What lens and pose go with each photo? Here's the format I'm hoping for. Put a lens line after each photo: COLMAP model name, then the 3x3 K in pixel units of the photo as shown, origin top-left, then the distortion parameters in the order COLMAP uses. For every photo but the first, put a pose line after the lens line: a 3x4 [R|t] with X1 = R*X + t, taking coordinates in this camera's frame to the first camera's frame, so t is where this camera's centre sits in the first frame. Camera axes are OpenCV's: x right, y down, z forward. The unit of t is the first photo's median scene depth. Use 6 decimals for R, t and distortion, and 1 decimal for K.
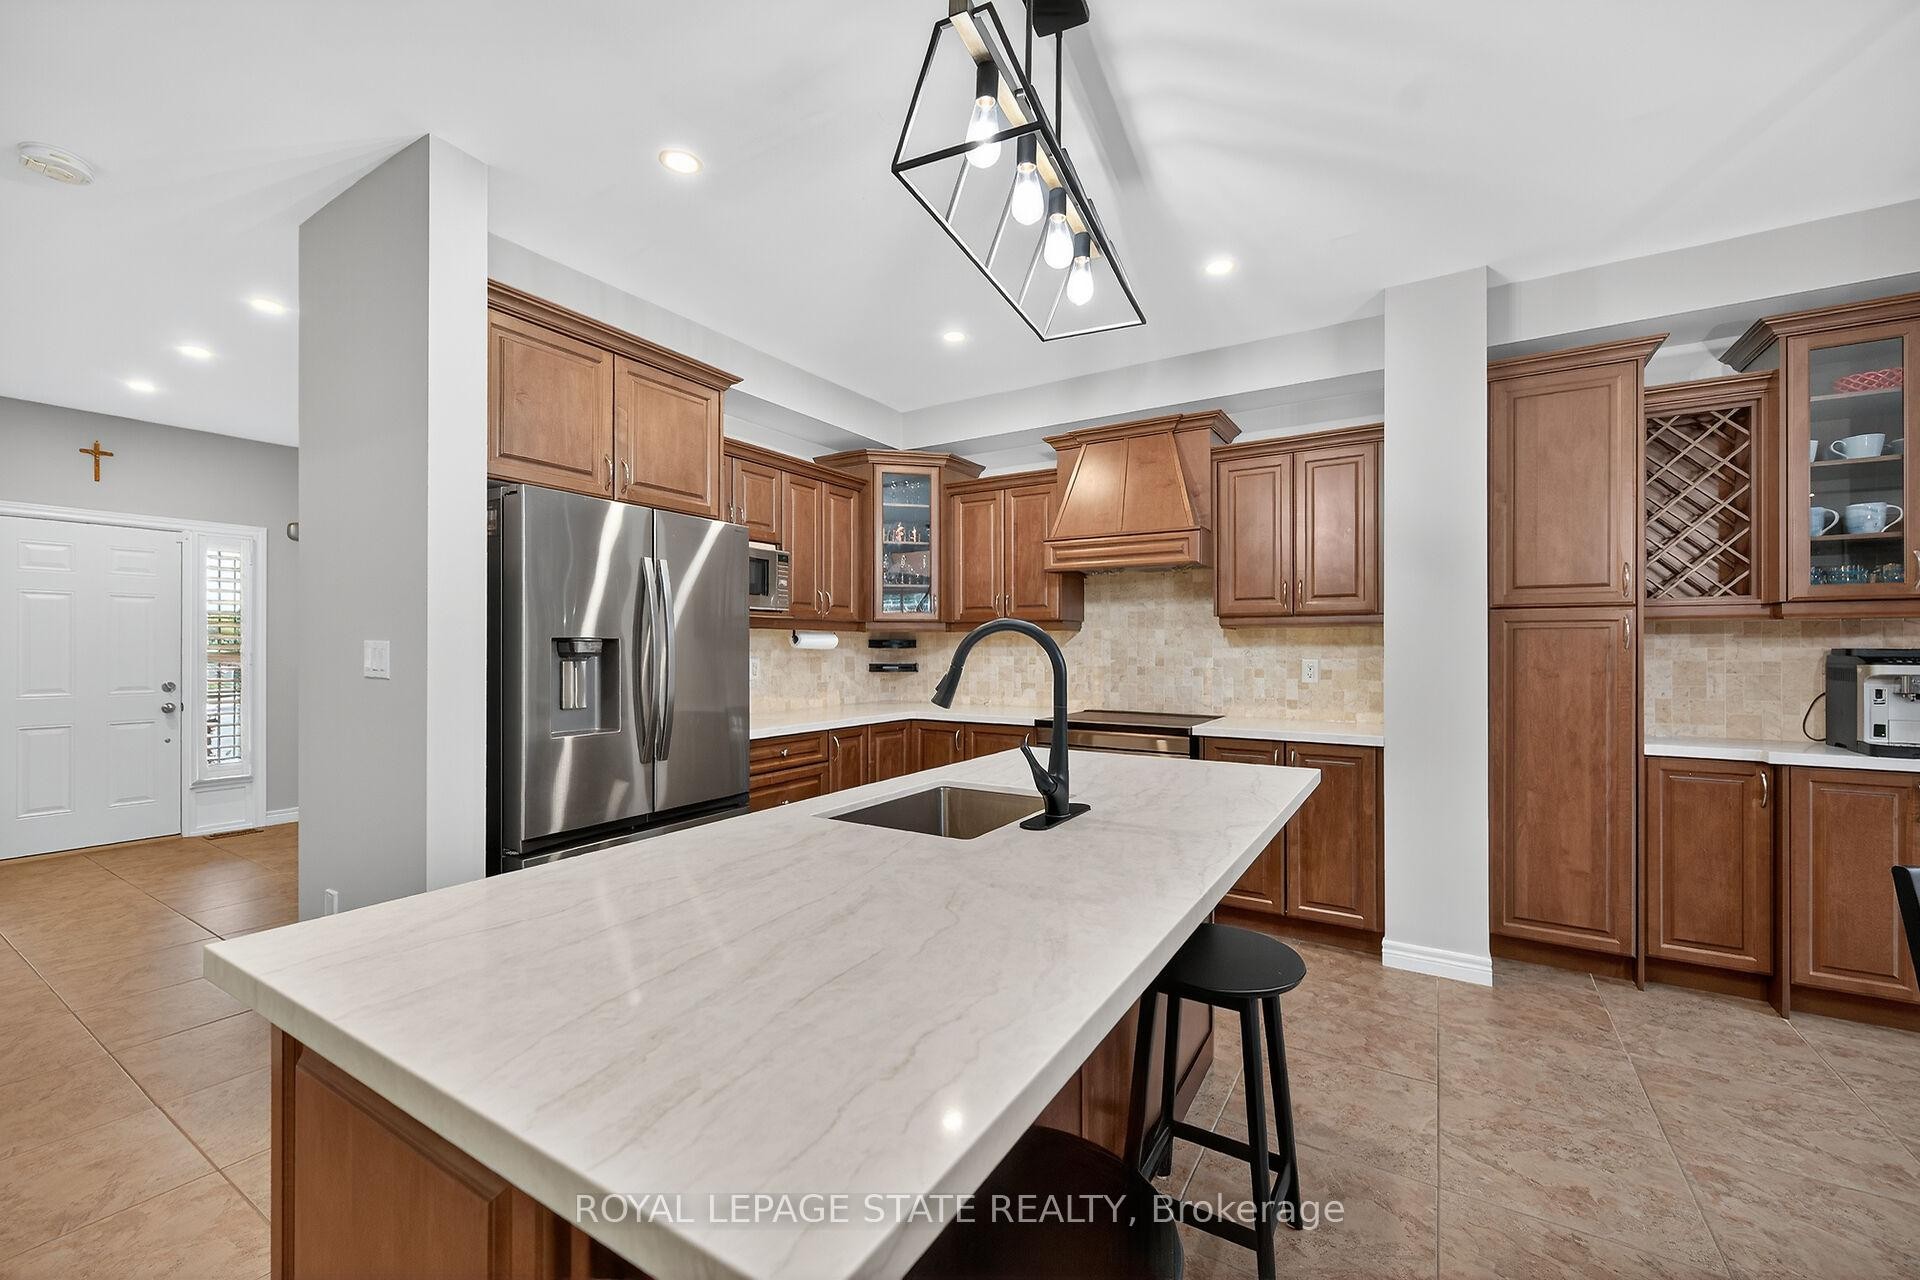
lens RADIAL K [[762.5, 0, 960.8], [0, 762.5, 648.5], [0, 0, 1]] dist [0.004112, -0.000925]
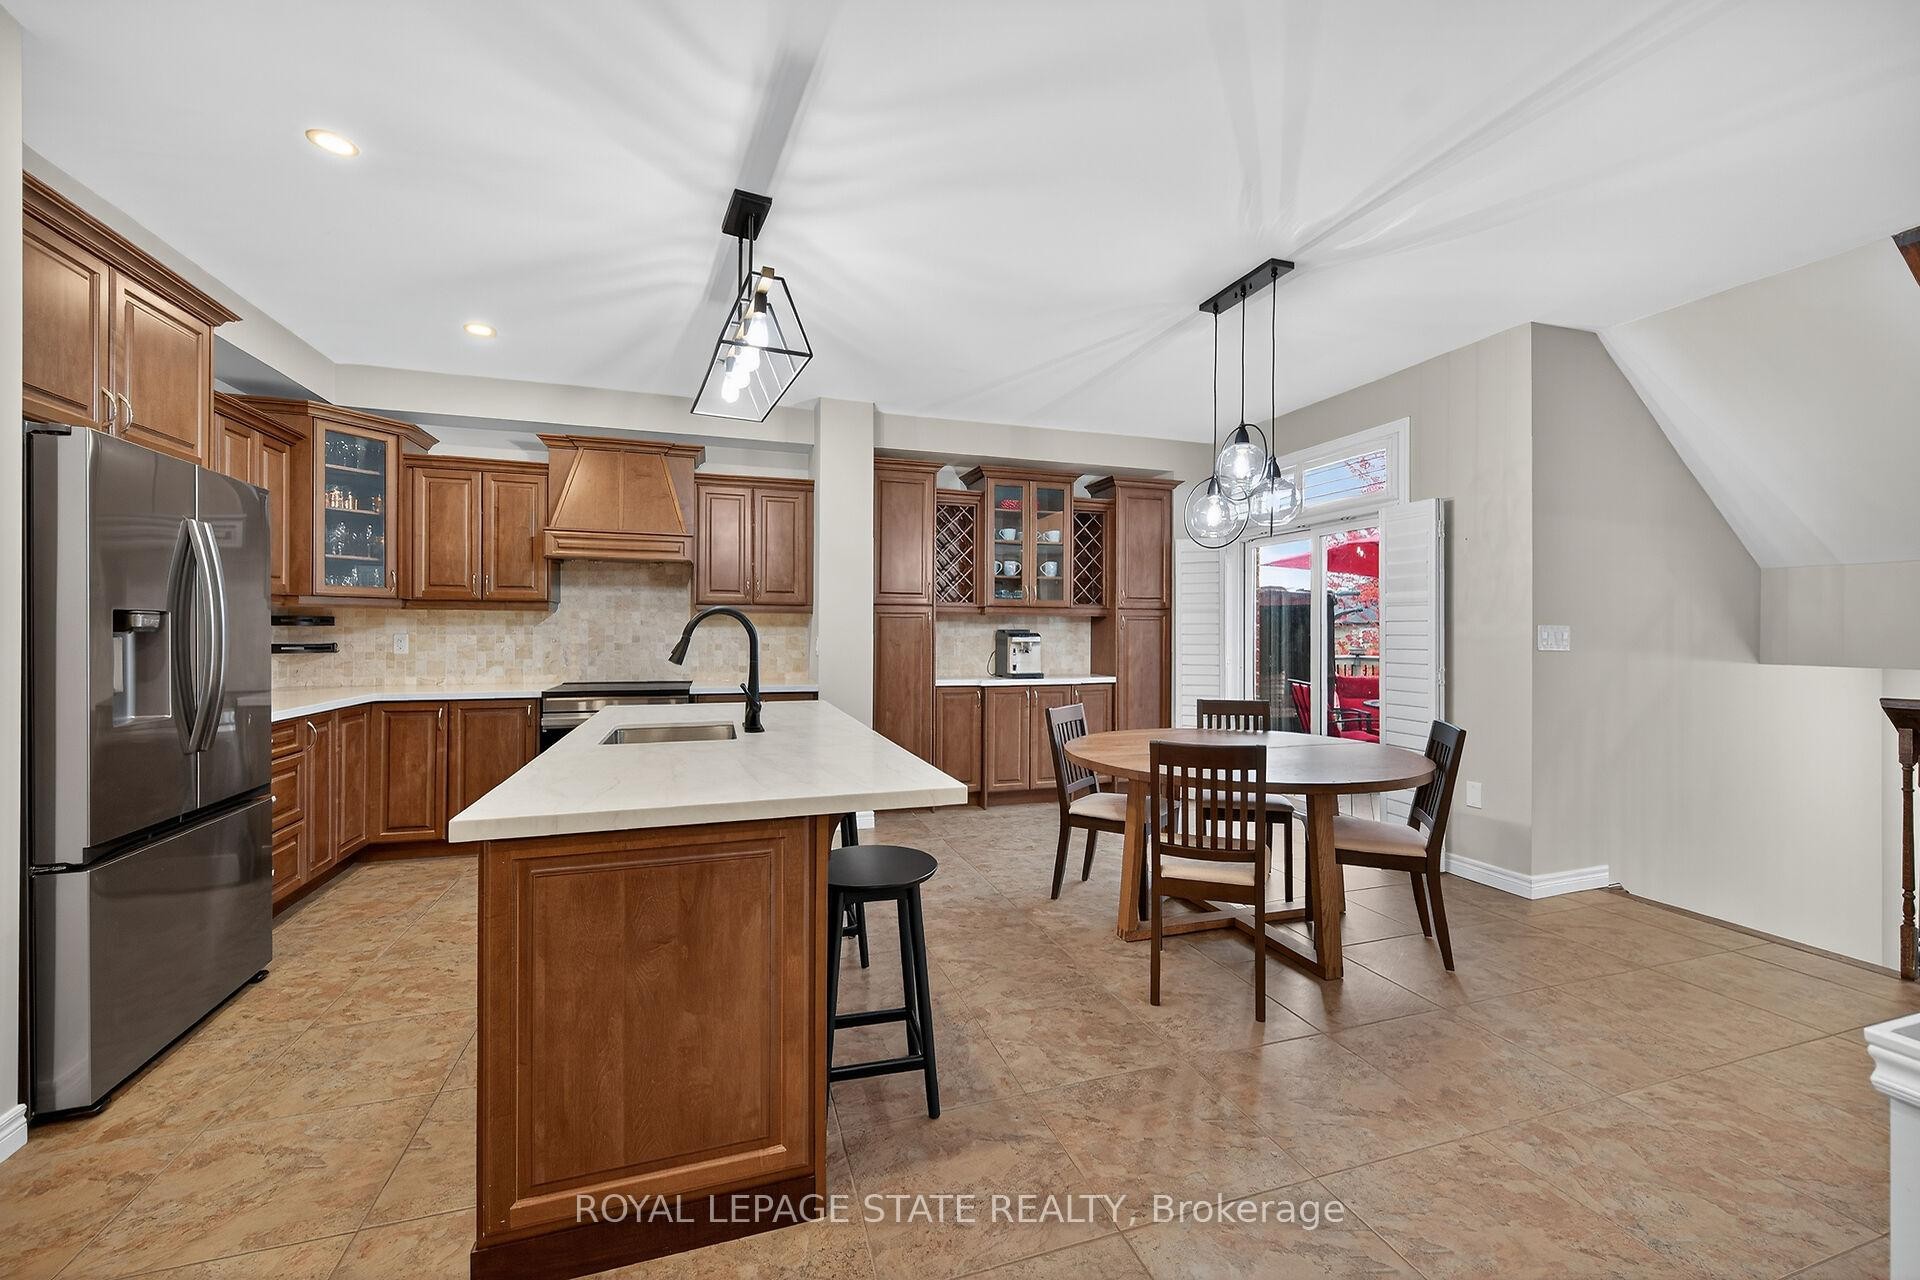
lens RADIAL K [[762.5, 0, 960.3], [0, 762.5, 637.0], [0, 0, 1]] dist [0.004112, -0.000925]
pose [[0.641086, -0.002984, 0.767463, -0.395160], [-0.003828, 0.999968, 0.007085, 0.004585], [-0.767459, -0.007480, 0.641054, -0.188092]]
